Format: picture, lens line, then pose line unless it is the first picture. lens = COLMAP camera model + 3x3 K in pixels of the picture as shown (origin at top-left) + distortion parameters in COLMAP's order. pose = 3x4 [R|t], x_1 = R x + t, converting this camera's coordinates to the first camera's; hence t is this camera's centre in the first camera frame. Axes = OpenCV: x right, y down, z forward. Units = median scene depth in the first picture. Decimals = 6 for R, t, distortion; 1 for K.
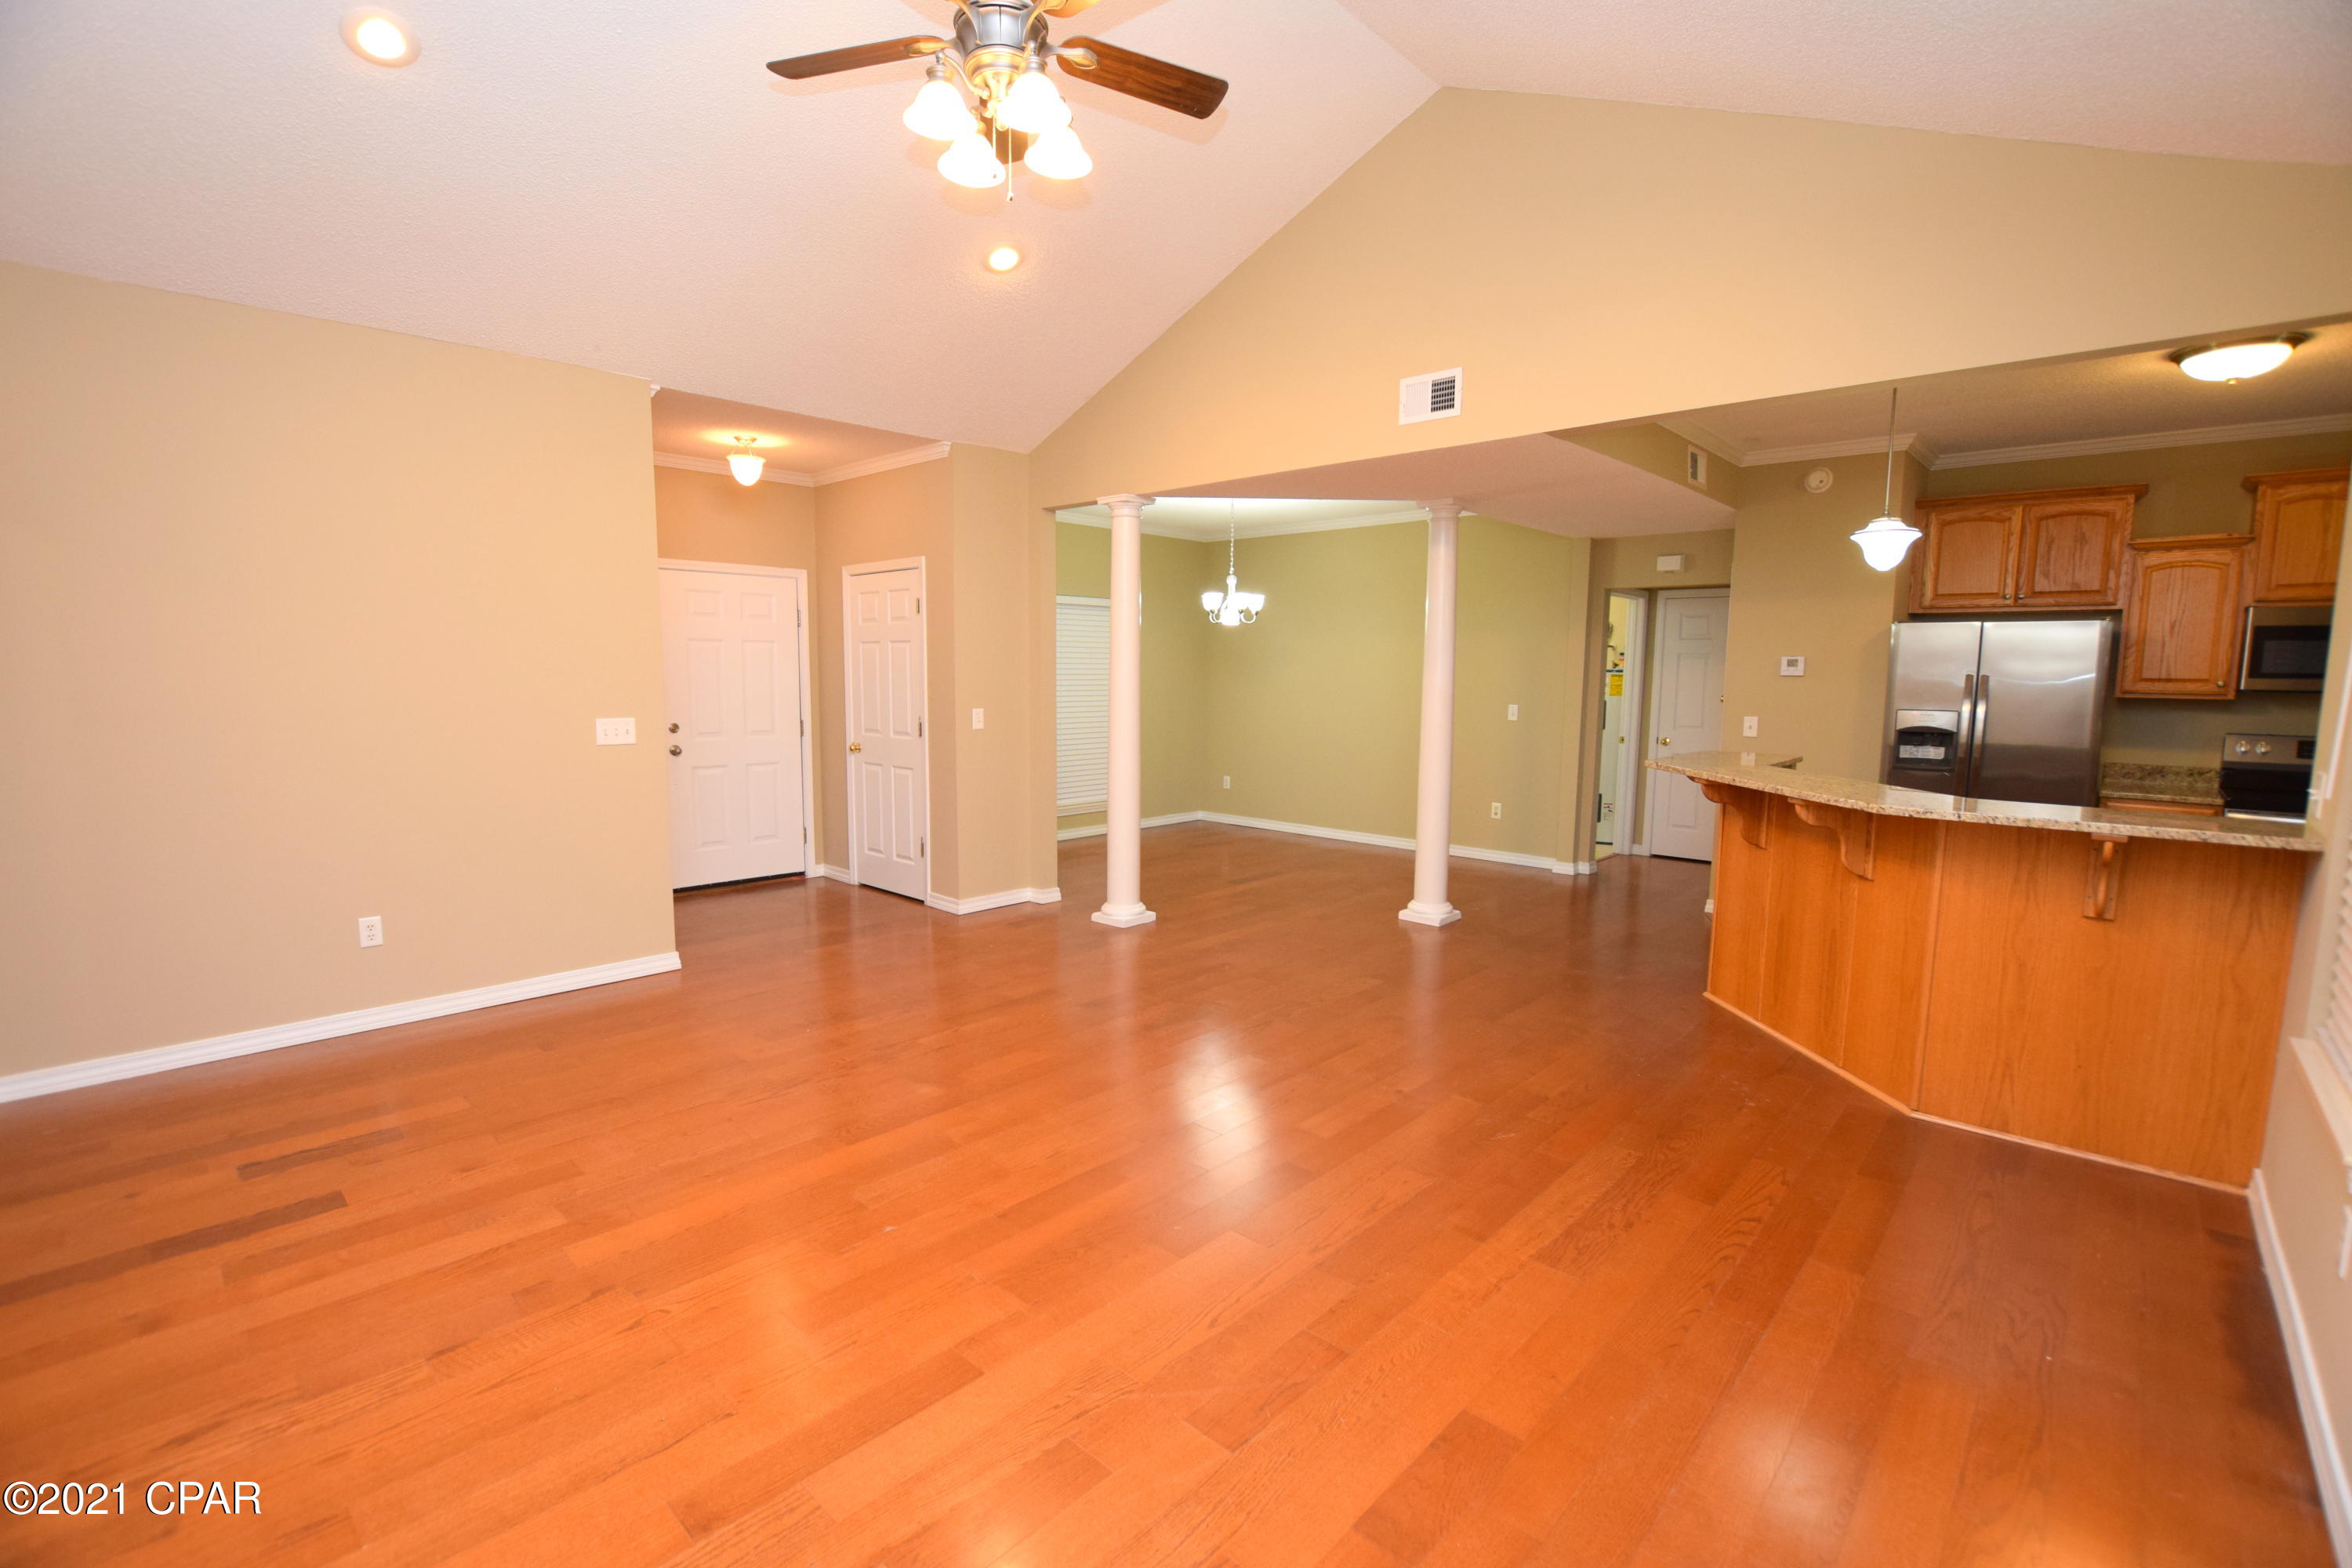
lens RADIAL K [[1035.7, 0, 1188.7], [0, 1035.7, 772.3], [0, 0, 1]] dist [-0.008777, 0.000081]
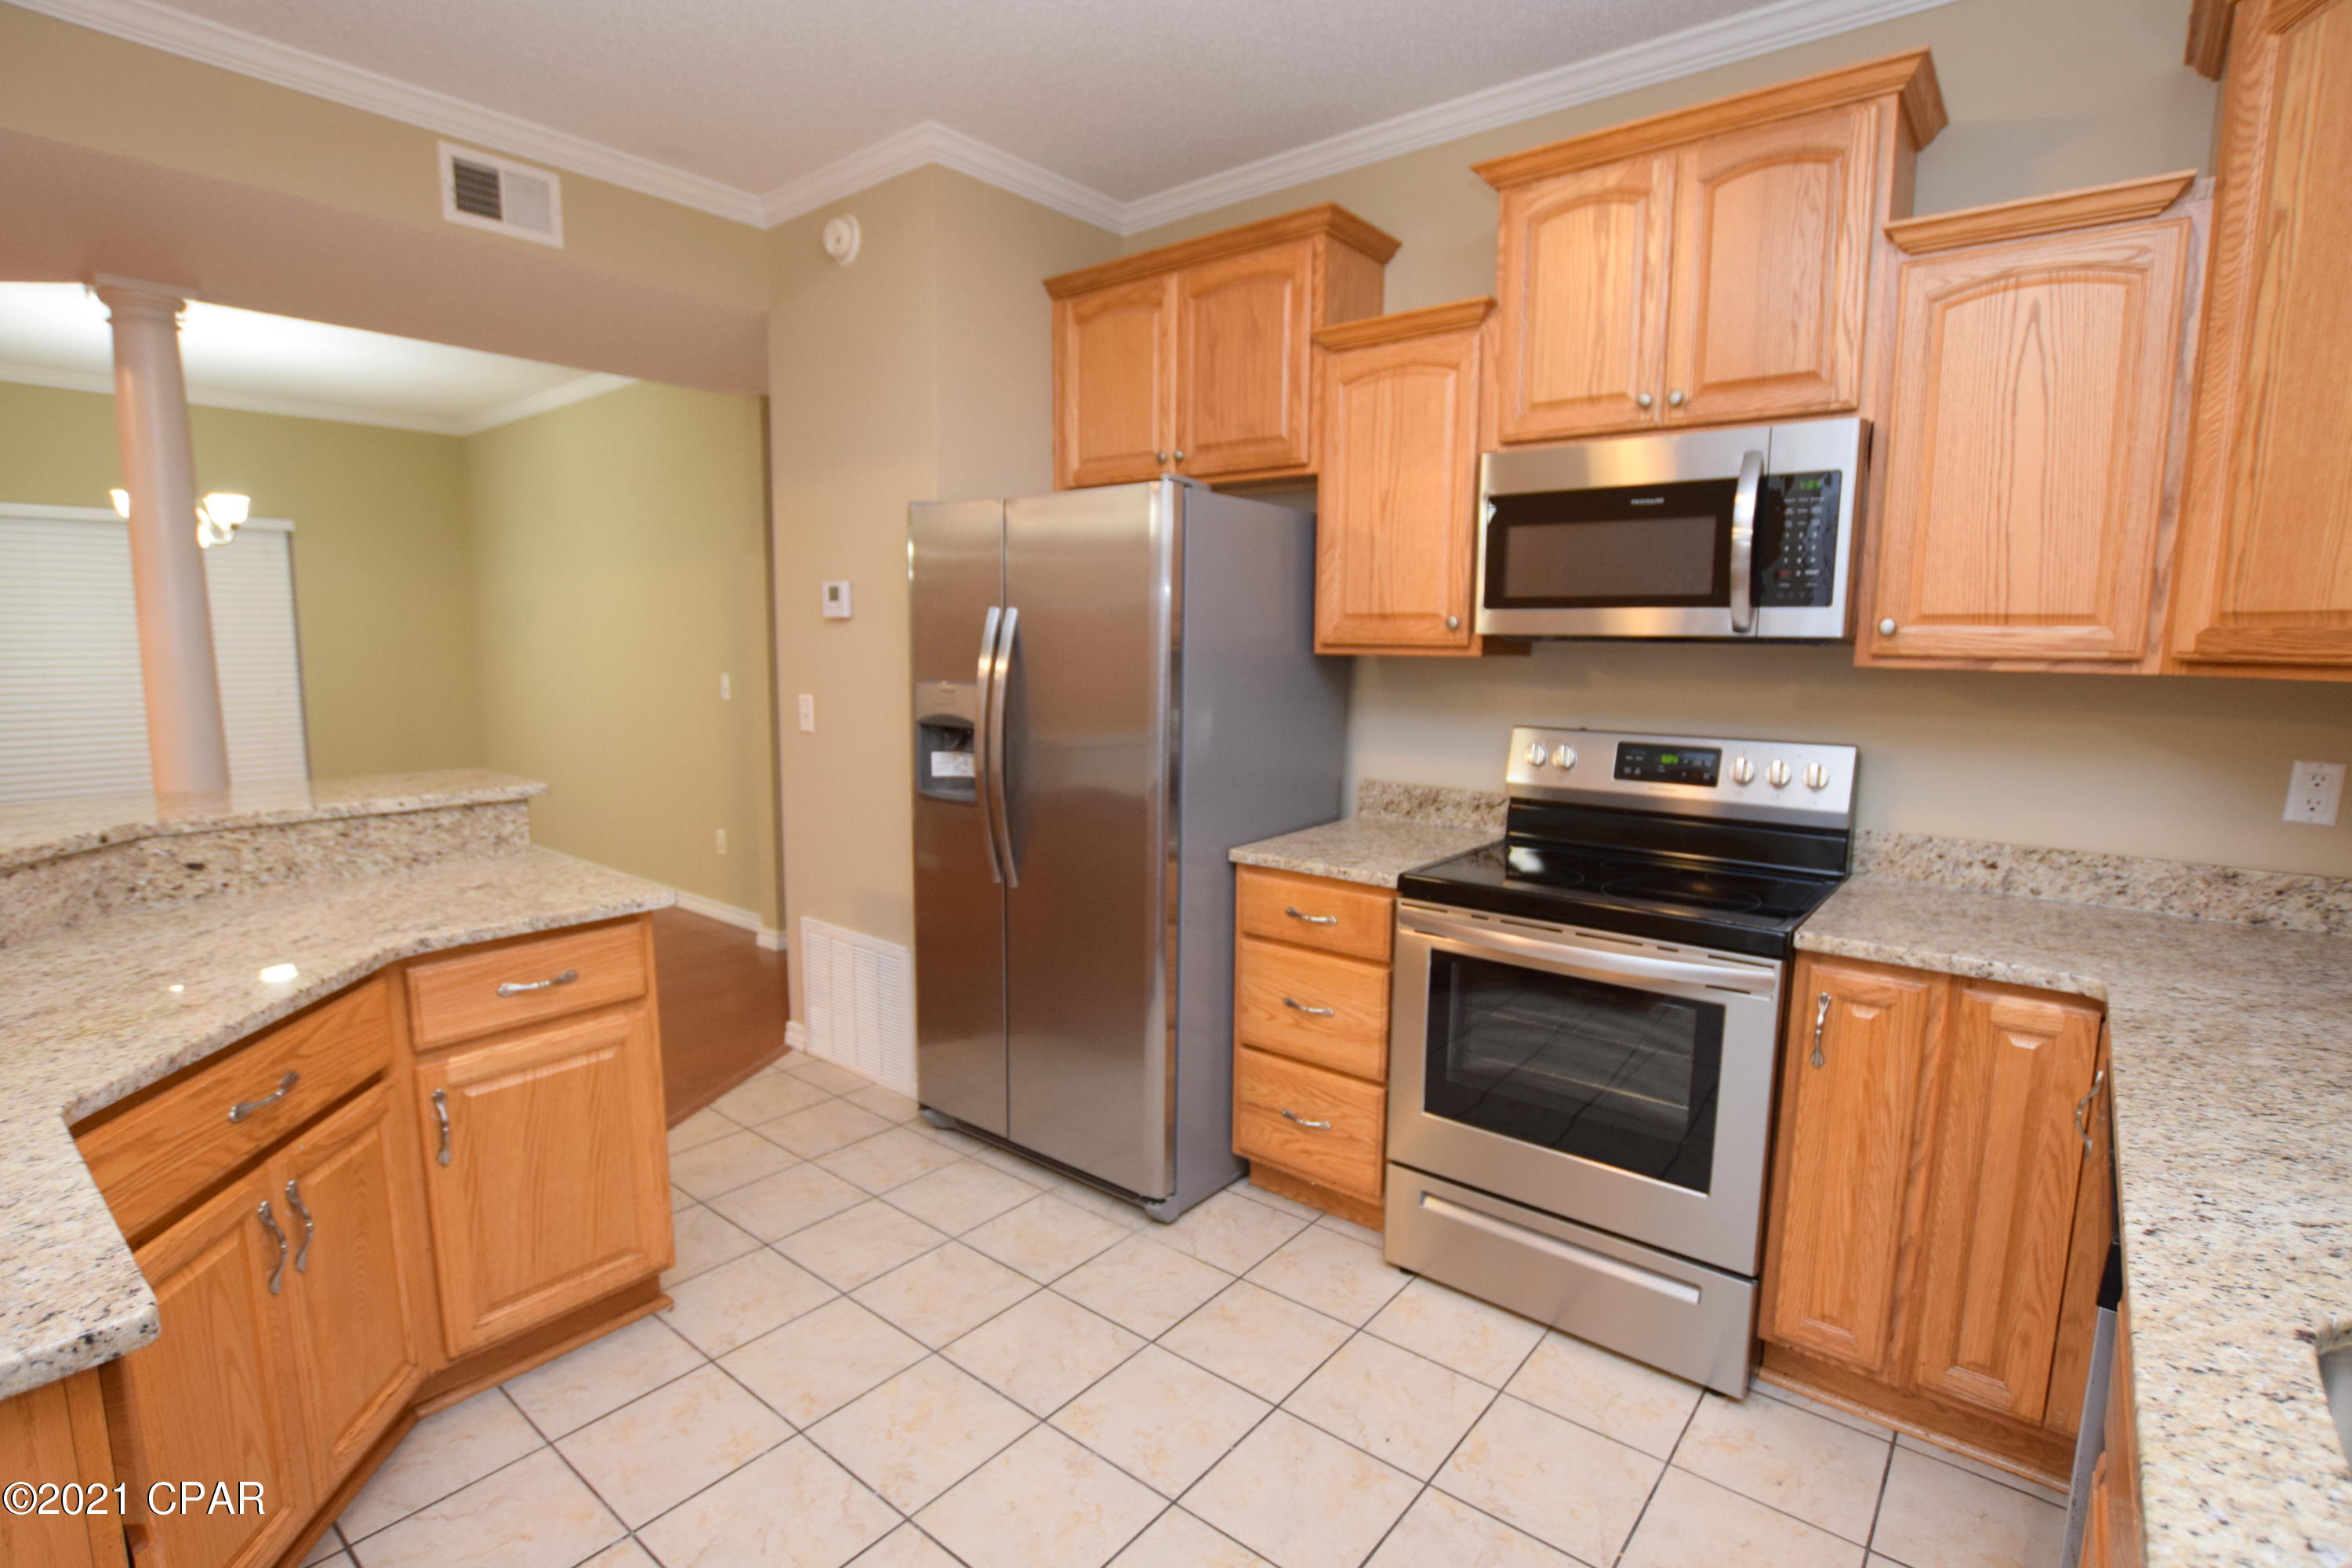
lens RADIAL K [[1116.7, 0, 1168.3], [0, 1116.7, 795.6], [0, 0, 1]] dist [-0.032330, -0.000026]
pose [[0.998616, -0.008774, 0.051860, 0.801883], [0.006732, 0.999200, 0.039423, -0.026327], [-0.052164, -0.039020, 0.997876, 0.464576]]
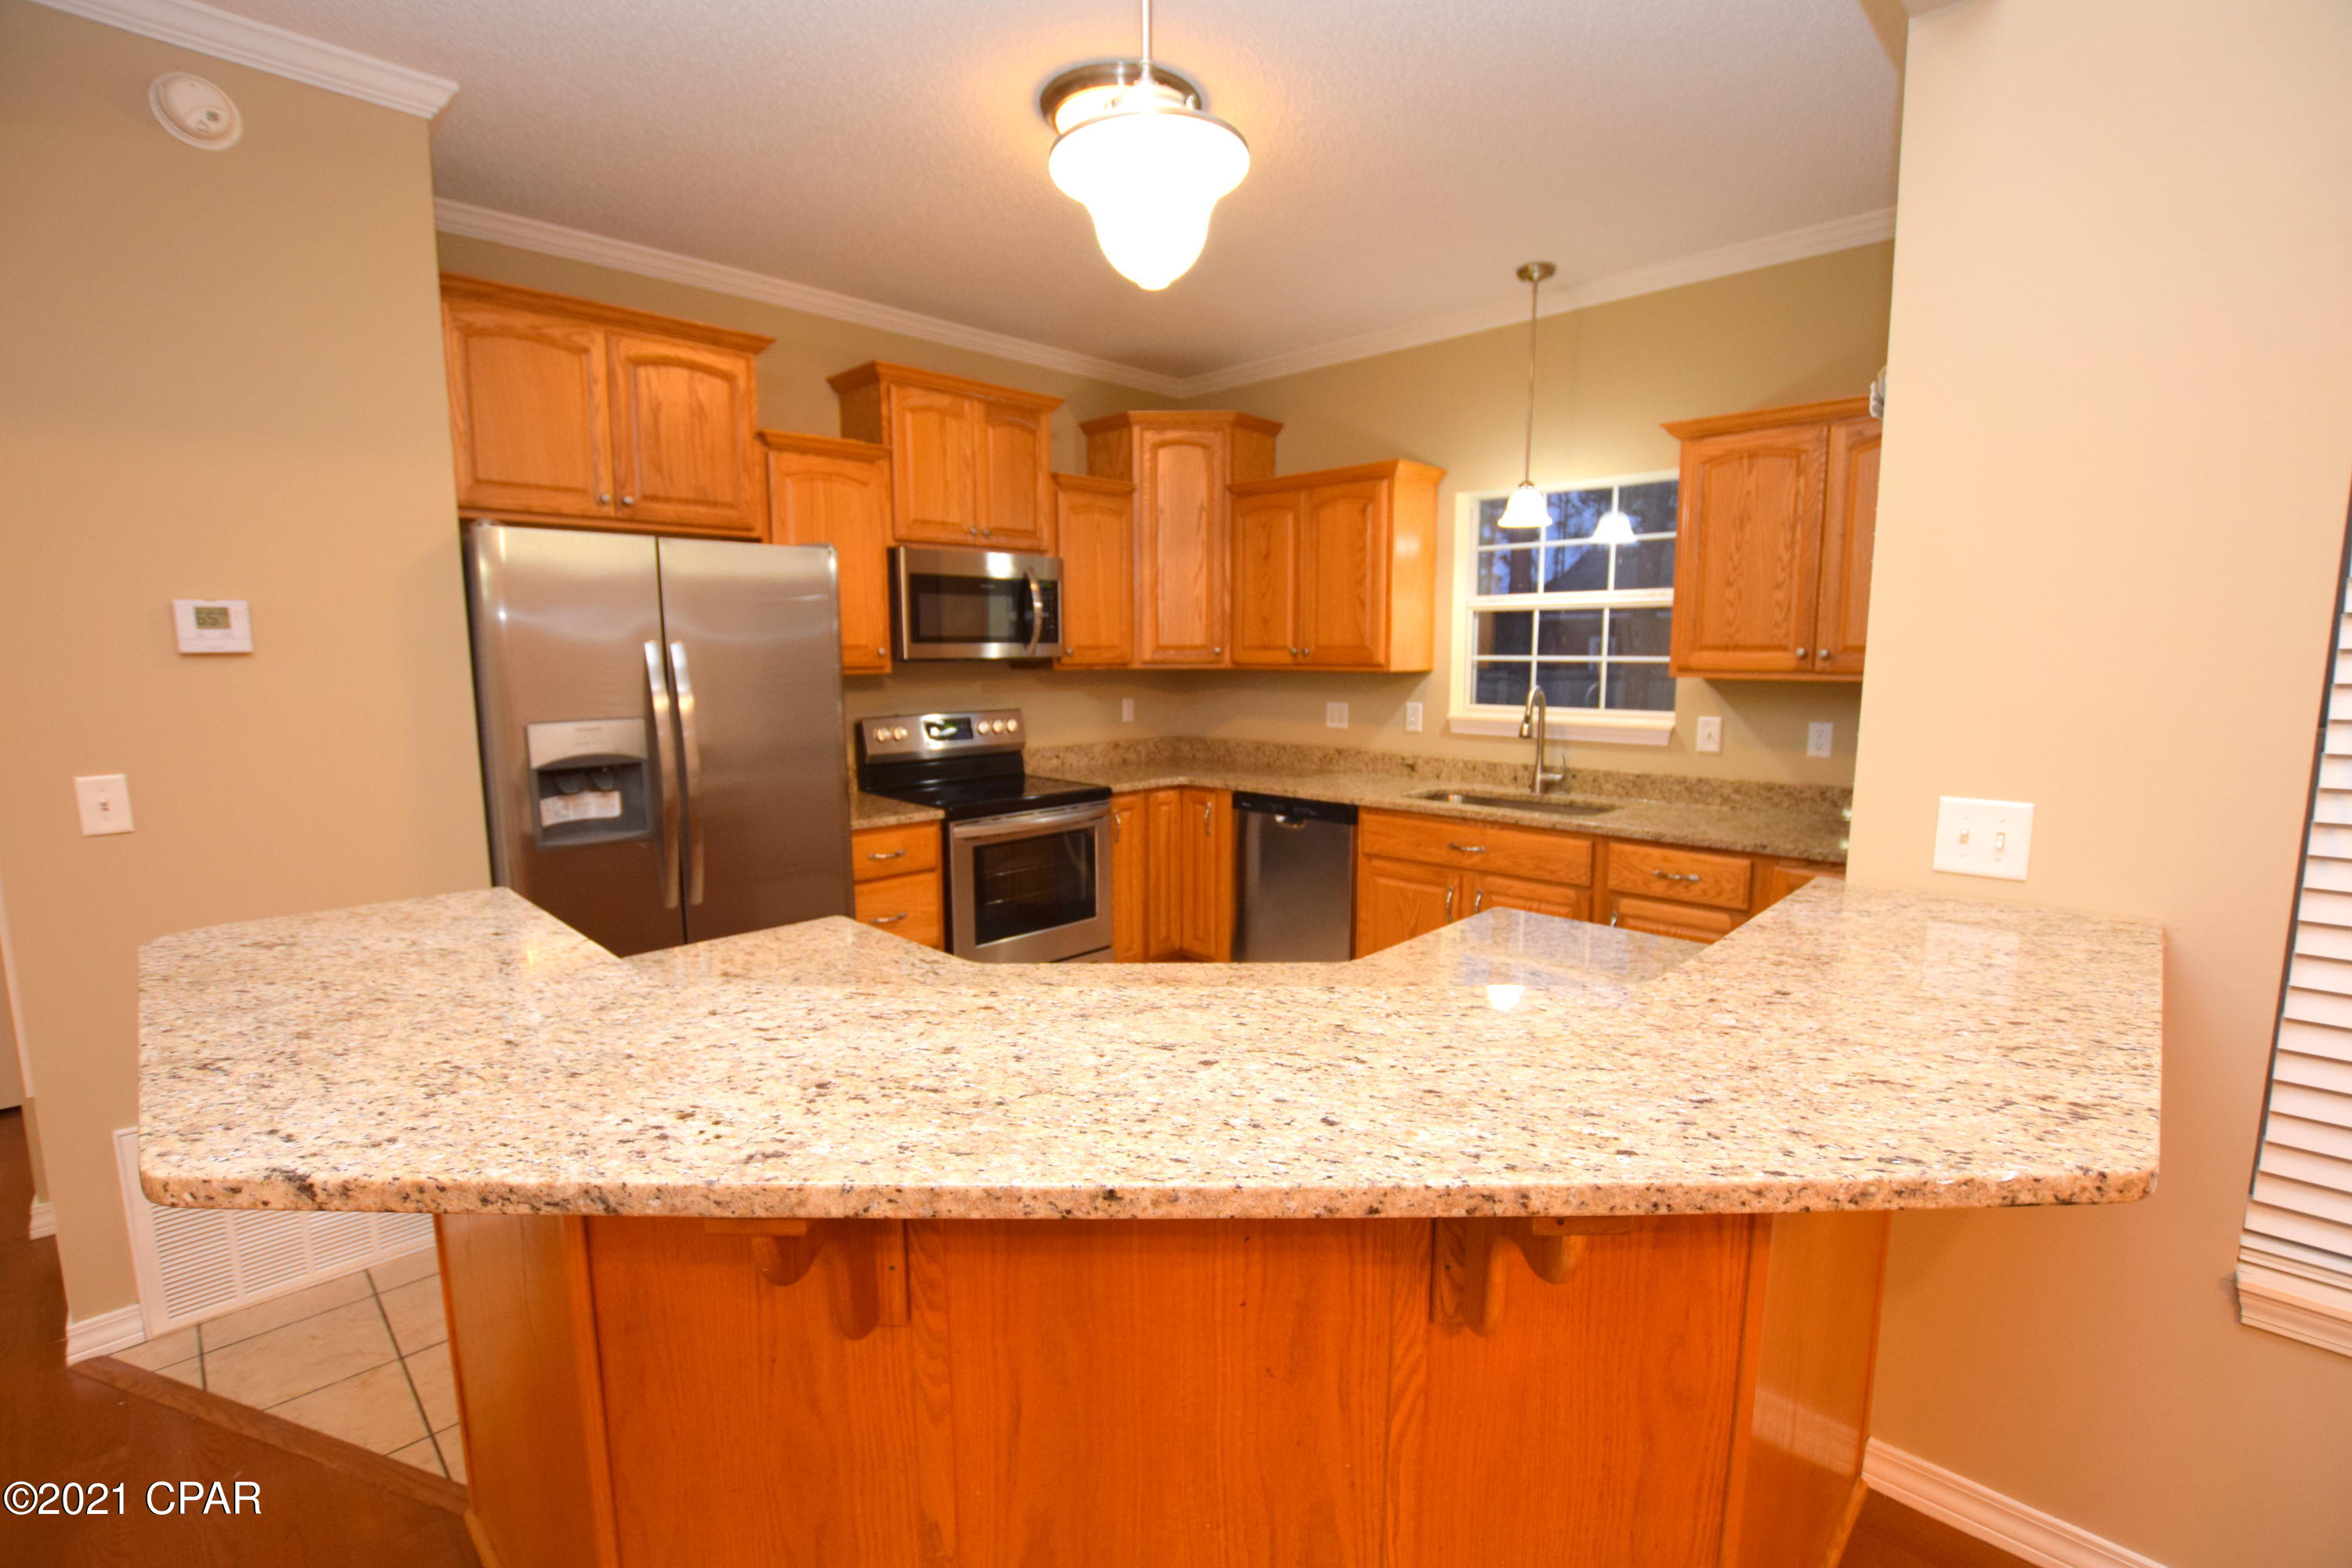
lens RADIAL K [[1040.9, 0, 1170.0], [0, 1040.9, 789.1], [0, 0, 1]] dist [-0.030423, 0.000244]
pose [[0.040782, -0.142381, 0.988971, 0.262286], [0.105540, 0.984871, 0.137439, -0.065790], [-0.993578, 0.098771, 0.055192, 0.721294]]
